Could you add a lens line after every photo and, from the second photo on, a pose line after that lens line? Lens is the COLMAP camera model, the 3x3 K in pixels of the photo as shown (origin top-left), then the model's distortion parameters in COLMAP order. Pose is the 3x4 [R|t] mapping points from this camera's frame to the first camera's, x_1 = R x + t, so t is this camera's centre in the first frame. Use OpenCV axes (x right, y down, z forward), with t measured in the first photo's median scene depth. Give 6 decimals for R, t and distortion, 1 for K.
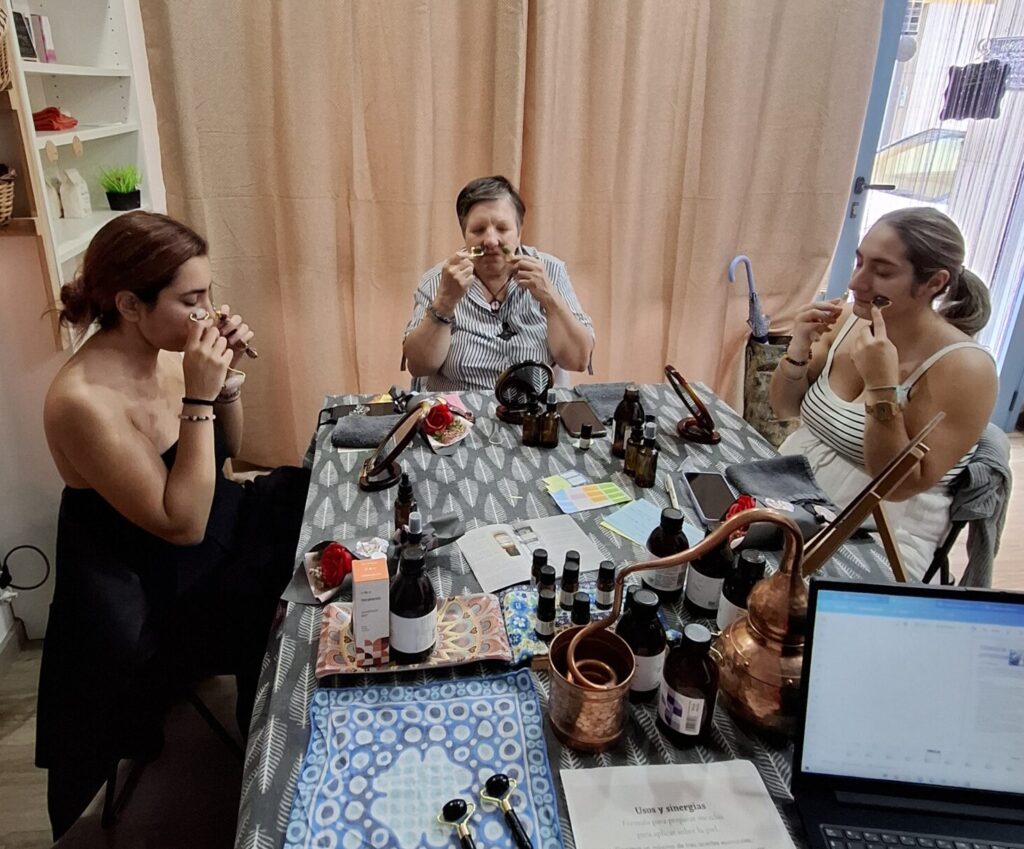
lens RADIAL K [[619.0, 0, 511.5], [0, 619.0, 384.7], [0, 0, 1]] dist [-0.023041, 0.004122]
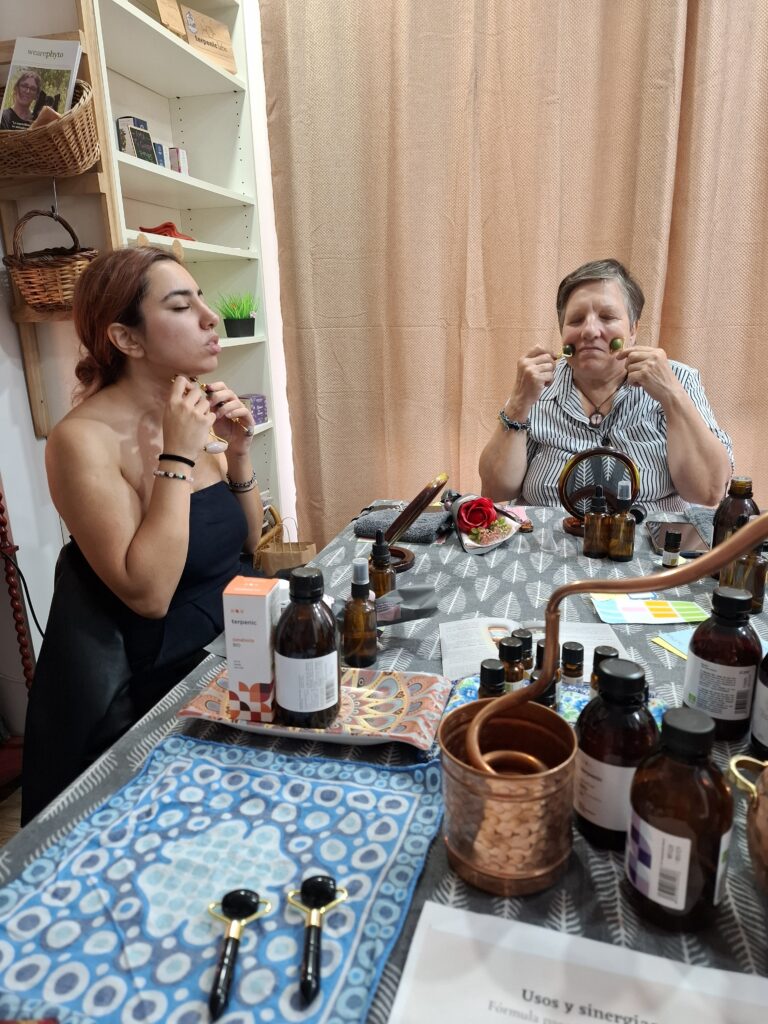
lens RADIAL K [[692.2, 0, 384.0], [0, 692.2, 512.0], [0, 0, 1]] dist [0.053707, -0.082381]
pose [[0.930928, 0.066964, -0.359010, 0.217013], [-0.085756, 0.995642, -0.036658, 0.220736], [0.354991, 0.064914, 0.932613, 0.252314]]
